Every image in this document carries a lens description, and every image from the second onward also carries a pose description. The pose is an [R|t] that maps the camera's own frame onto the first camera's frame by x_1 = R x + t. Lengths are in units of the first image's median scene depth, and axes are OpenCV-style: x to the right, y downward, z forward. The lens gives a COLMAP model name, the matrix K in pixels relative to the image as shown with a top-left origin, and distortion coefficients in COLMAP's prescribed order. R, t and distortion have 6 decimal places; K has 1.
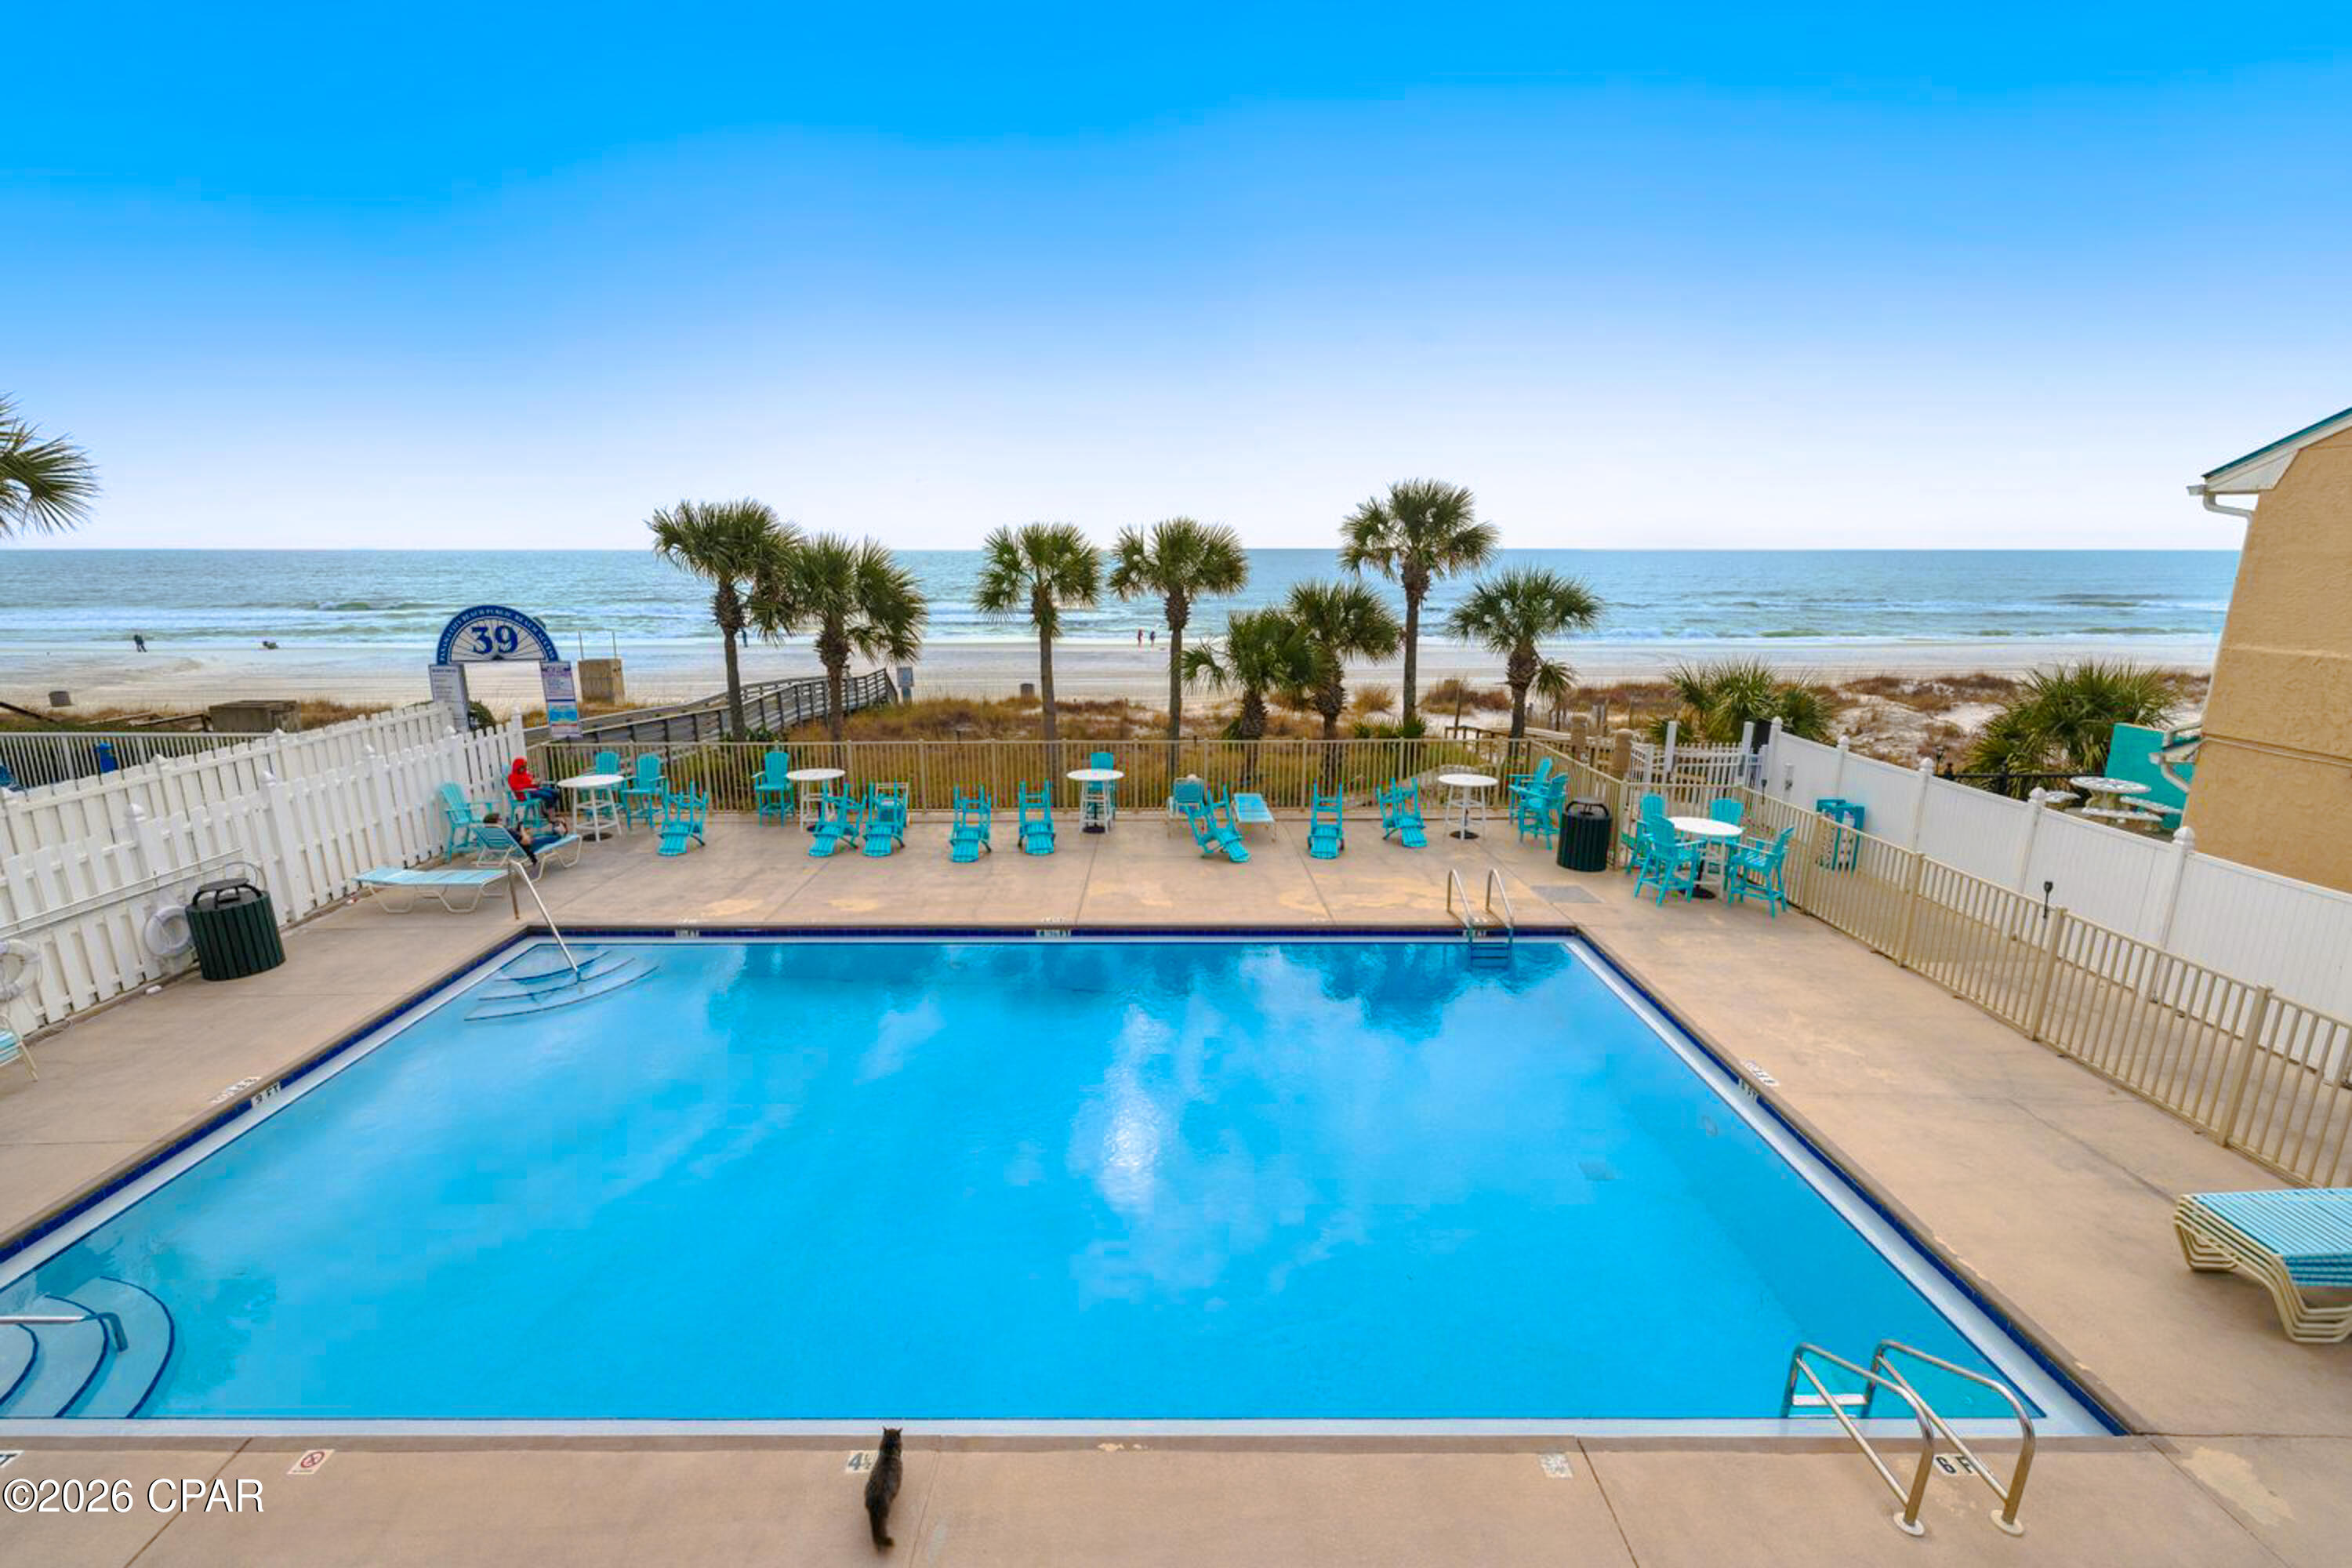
lens RADIAL K [[1015.7, 0, 1178.9], [0, 1015.7, 795.3], [0, 0, 1]] dist [0.004538, 0.000063]
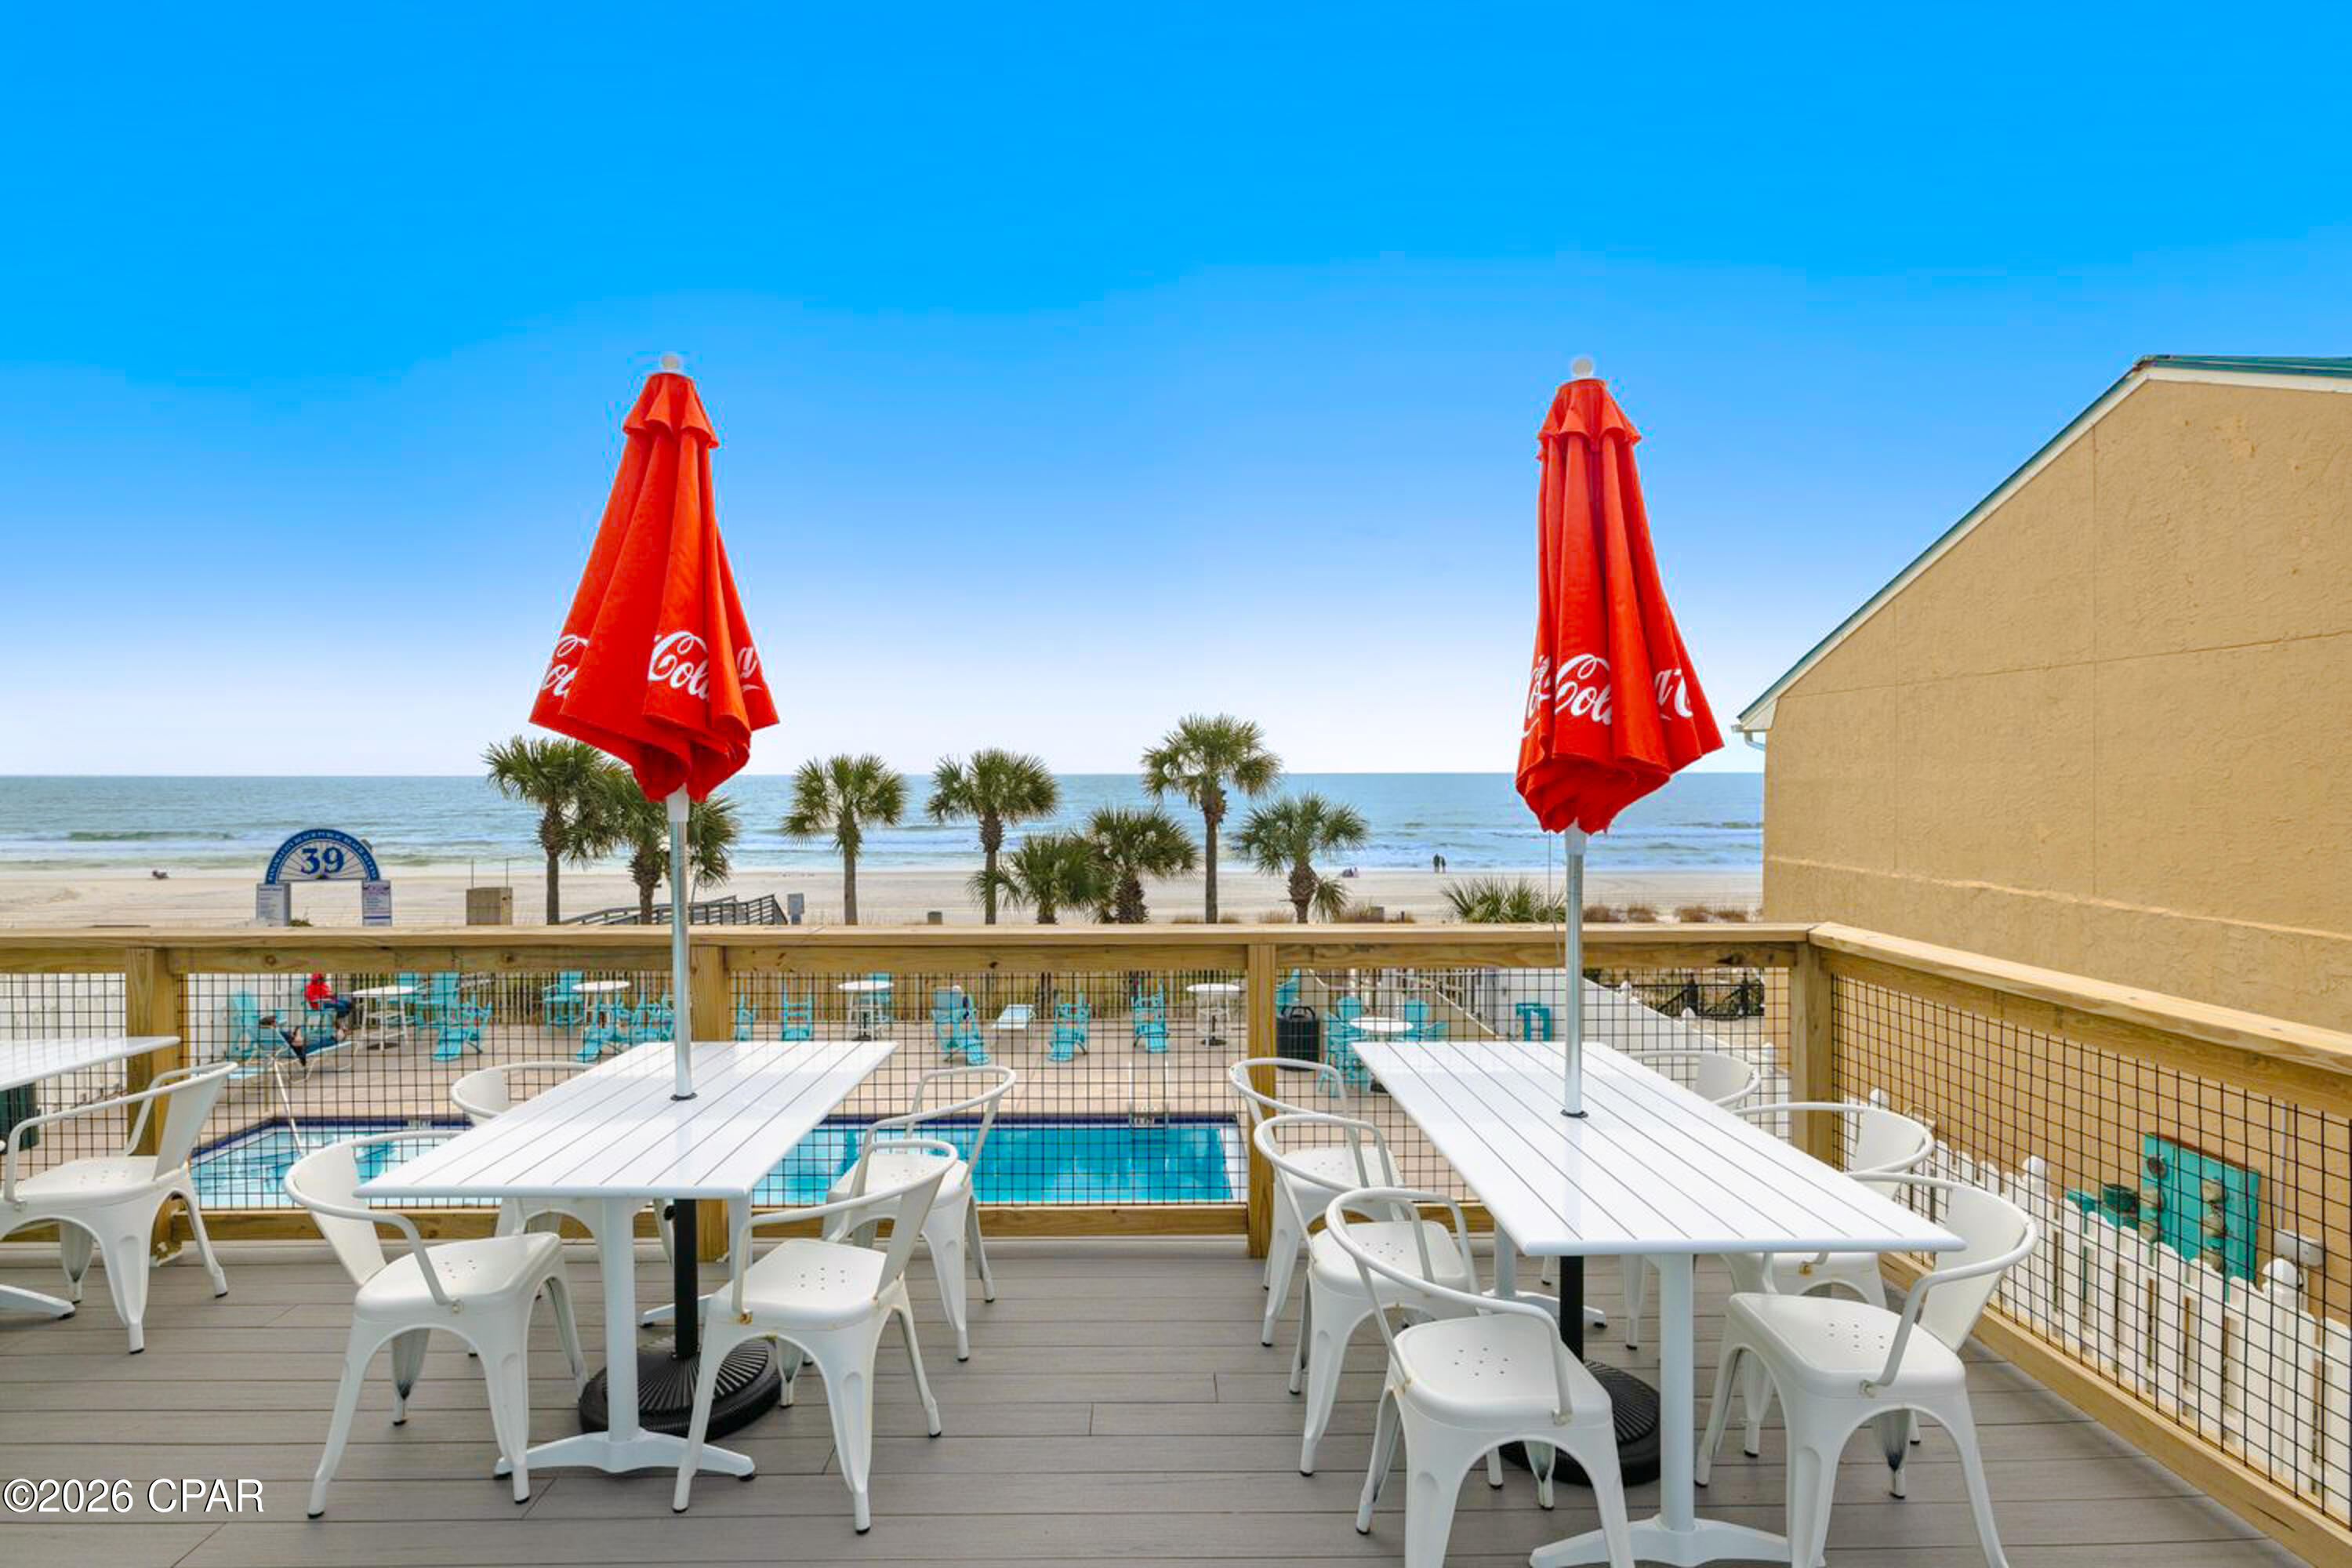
lens RADIAL K [[1114.0, 0, 1169.9], [0, 1114.0, 781.1], [0, 0, 1]] dist [0.003342, 0.001276]
pose [[0.999998, -0.002137, 0.000125, 0.206010], [0.002108, 0.973083, -0.230447, 0.036320], [0.000371, 0.230447, 0.973085, -0.155156]]
